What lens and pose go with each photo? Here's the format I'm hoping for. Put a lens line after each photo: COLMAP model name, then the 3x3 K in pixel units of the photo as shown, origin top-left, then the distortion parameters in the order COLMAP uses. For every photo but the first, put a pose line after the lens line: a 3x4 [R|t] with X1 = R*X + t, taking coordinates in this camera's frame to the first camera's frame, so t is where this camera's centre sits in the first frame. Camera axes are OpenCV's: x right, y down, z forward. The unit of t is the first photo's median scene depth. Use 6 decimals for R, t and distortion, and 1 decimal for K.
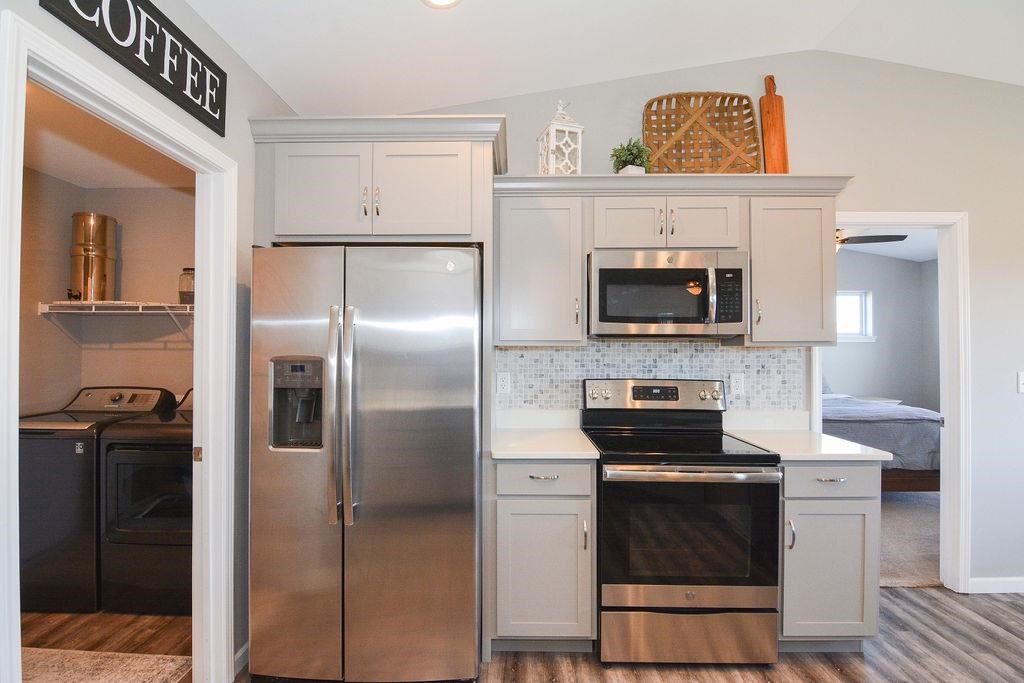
lens RADIAL K [[495.3, 0, 507.3], [0, 495.3, 342.2], [0, 0, 1]] dist [-0.008519, -0.009787]
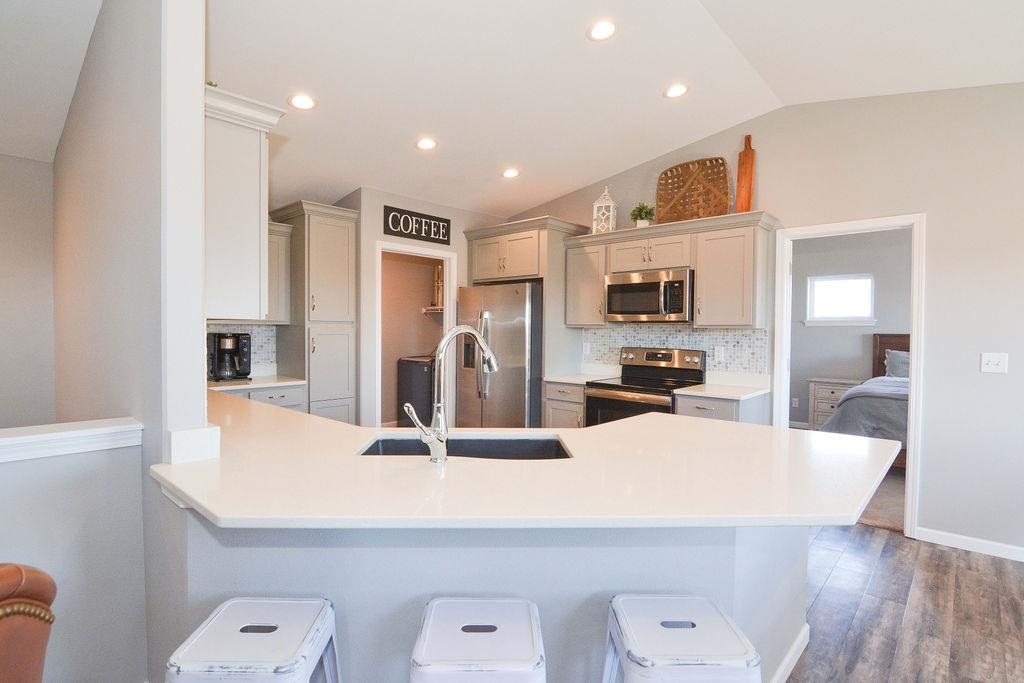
lens RADIAL K [[502.9, 0, 506.7], [0, 502.9, 342.3], [0, 0, 1]] dist [-0.004939, -0.011125]
pose [[0.746895, 0.021568, -0.664593, 0.989203], [0.001328, 0.999423, 0.033928, -0.001594], [0.664941, -0.026223, 0.746435, -0.543901]]
